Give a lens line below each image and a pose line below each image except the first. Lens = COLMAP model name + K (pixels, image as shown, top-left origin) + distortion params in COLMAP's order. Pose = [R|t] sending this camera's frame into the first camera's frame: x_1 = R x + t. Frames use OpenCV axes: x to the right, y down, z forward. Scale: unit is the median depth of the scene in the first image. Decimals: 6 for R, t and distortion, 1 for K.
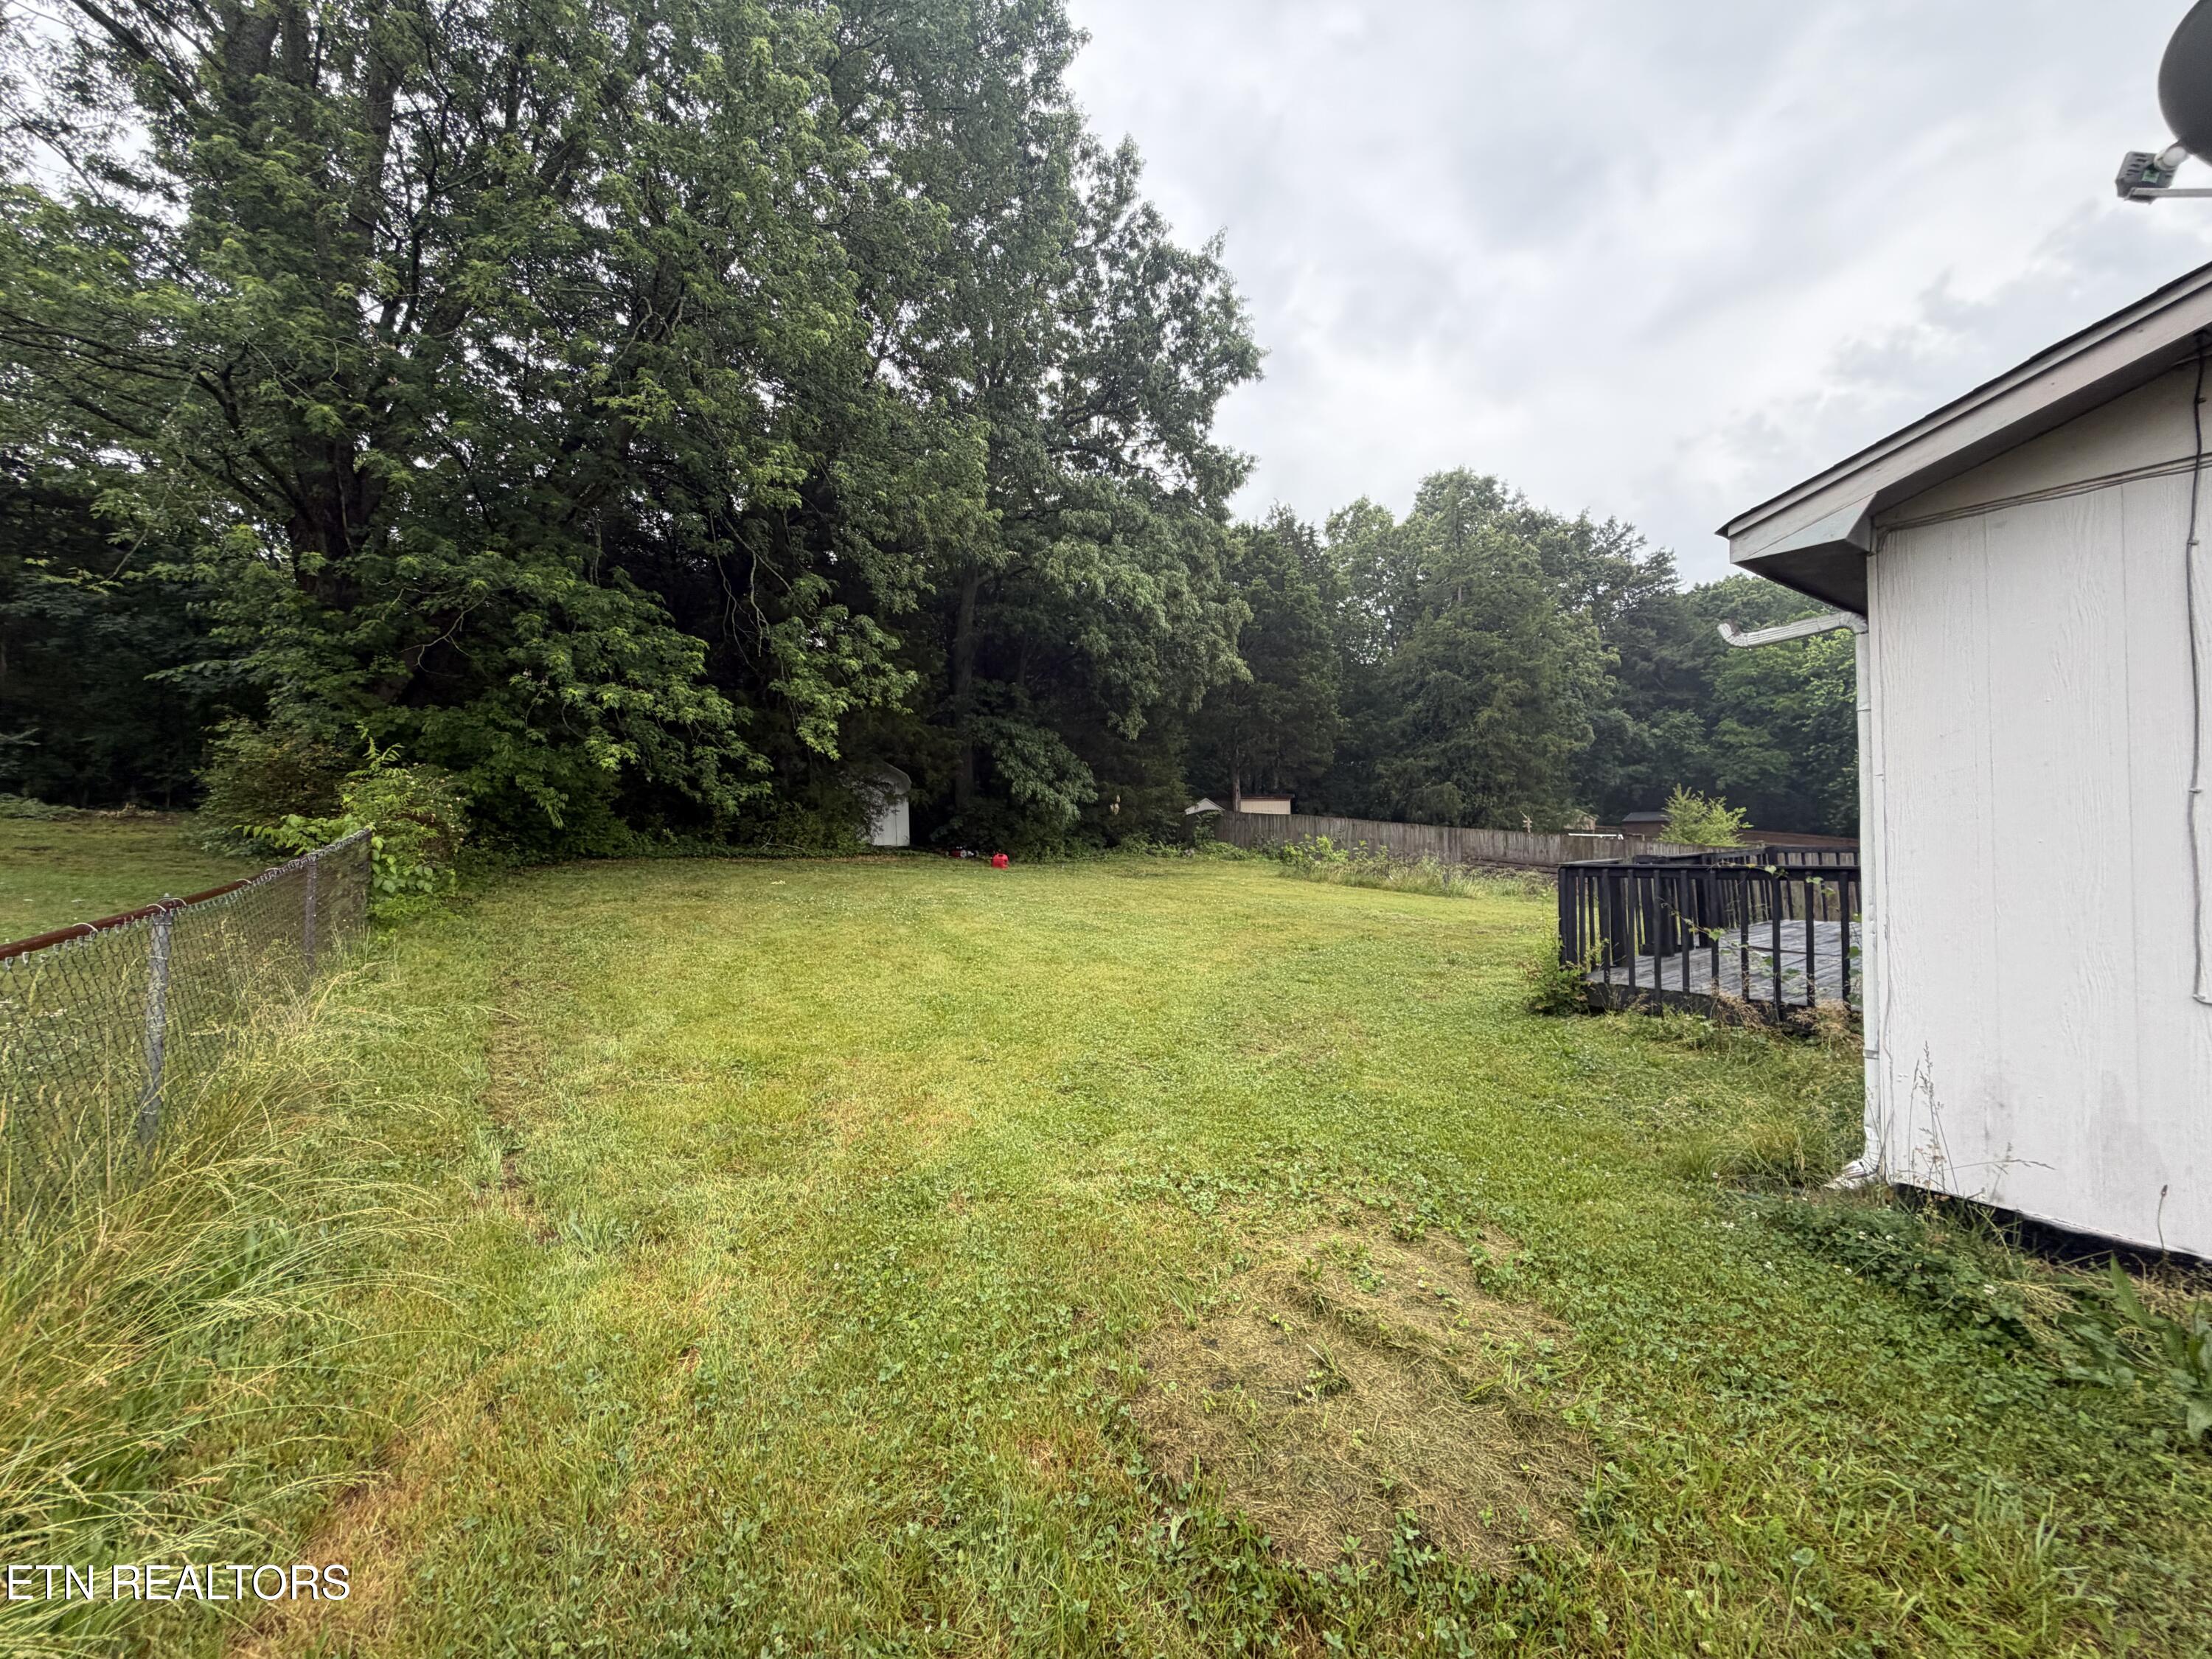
lens RADIAL K [[900.8, 0, 1106.0], [0, 900.8, 829.5], [0, 0, 1]] dist [-0.001523, -0.000162]
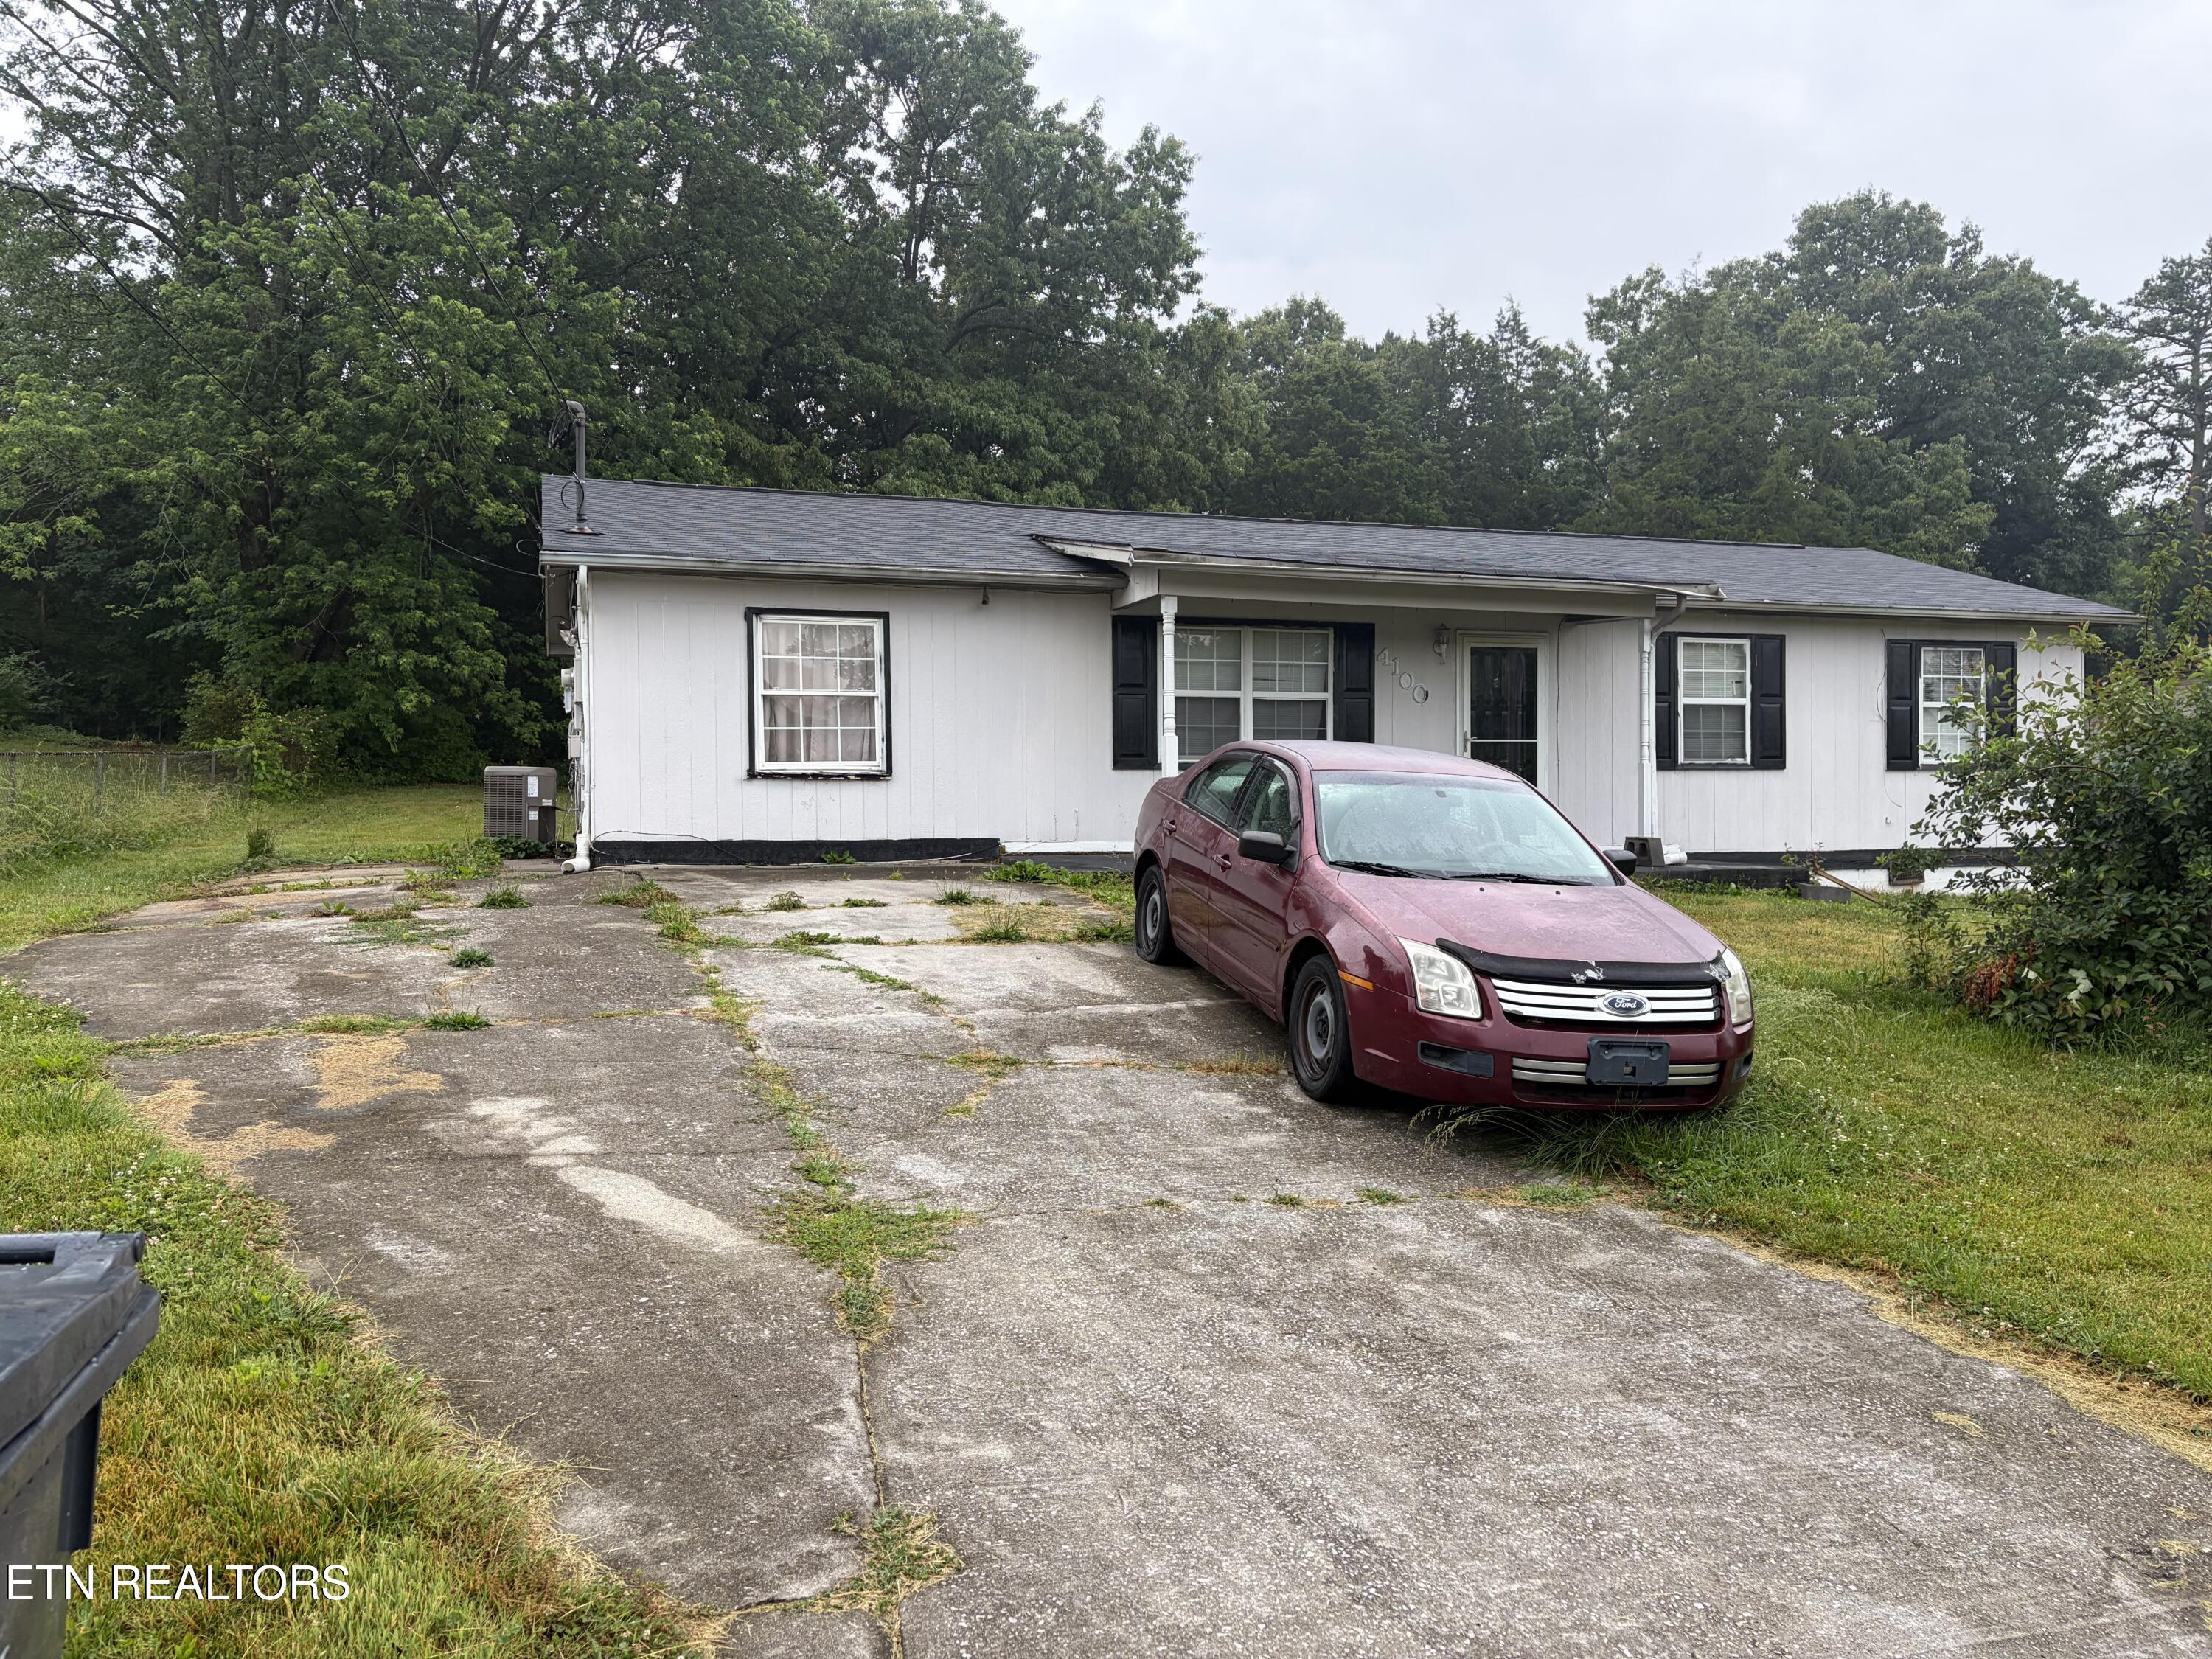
lens RADIAL K [[1769.5, 0, 1106.0], [0, 1769.5, 829.5], [0, 0, 1]] dist [0.104307, -0.192437]
pose [[0.950532, 0.021156, -0.309907, 0.668855], [-0.018069, 0.999754, 0.012830, 0.031343], [0.310102, -0.006595, 0.950680, -0.656921]]
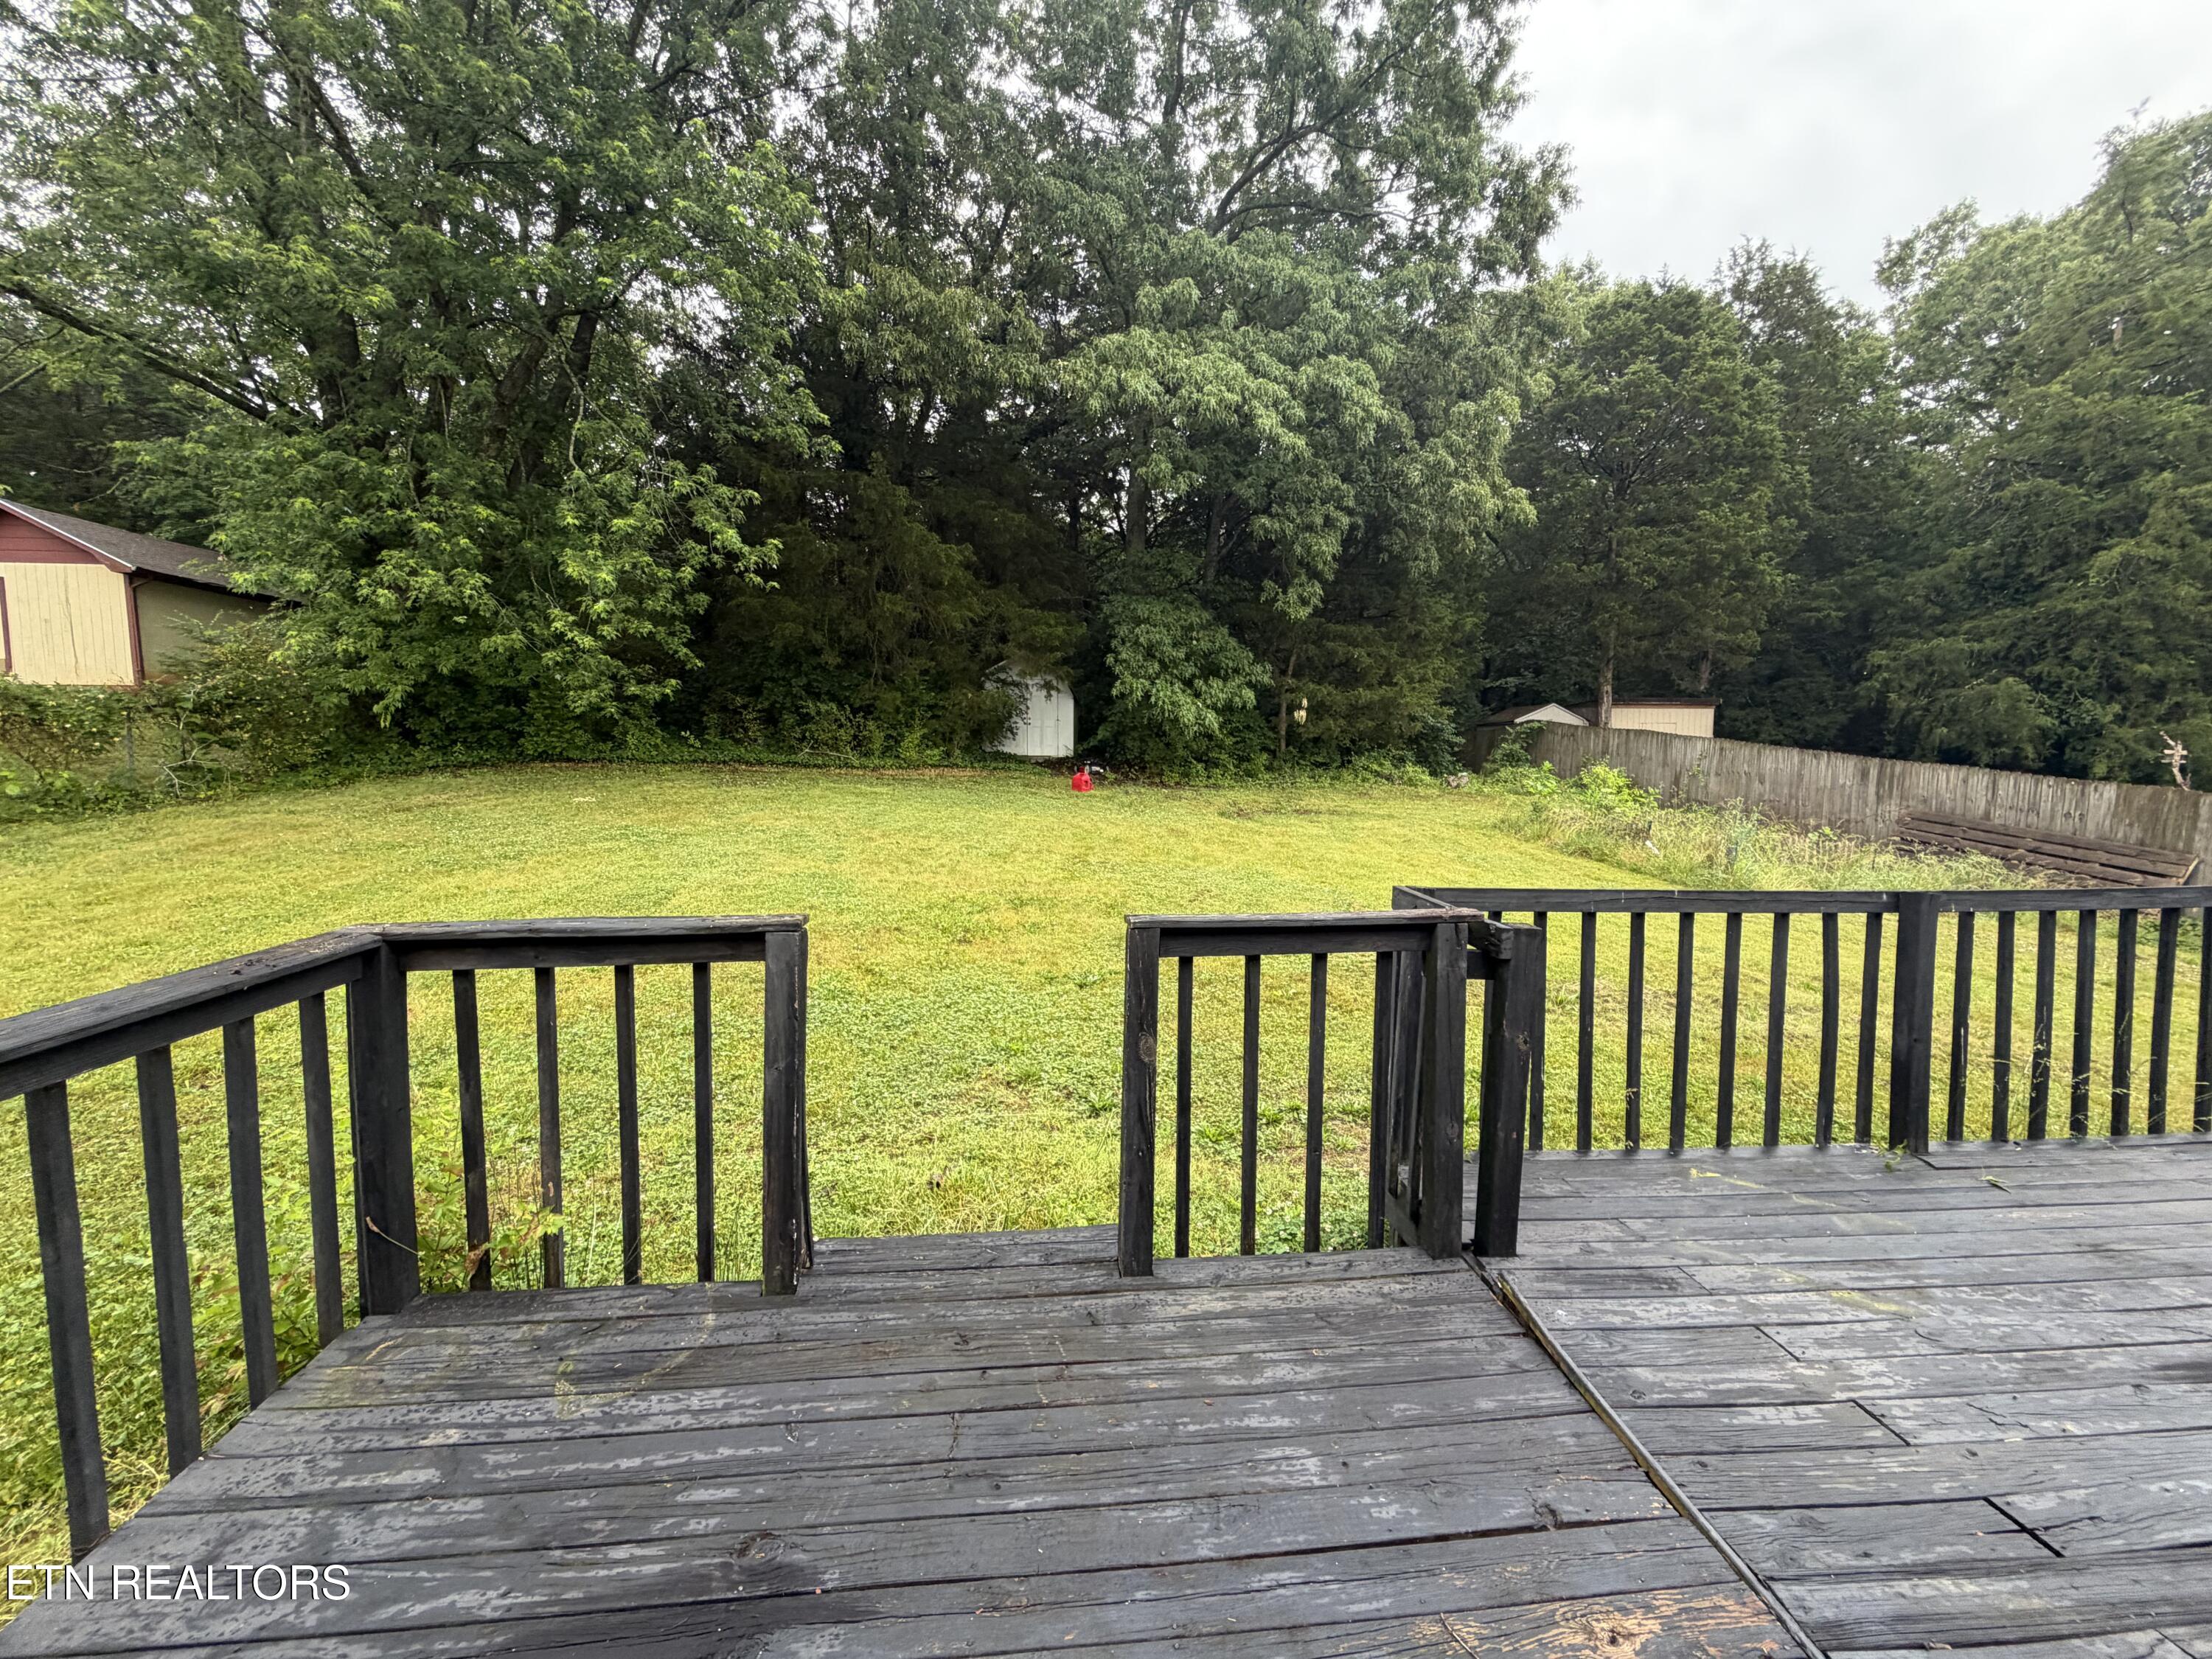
lens RADIAL K [[900.8, 0, 1106.0], [0, 900.8, 829.5], [0, 0, 1]] dist [-0.001523, -0.000162]
pose [[0.852110, 0.081046, -0.517049, 0.293696], [-0.023803, 0.992916, 0.116409, -0.014728], [0.522821, -0.086886, 0.848003, 0.310870]]
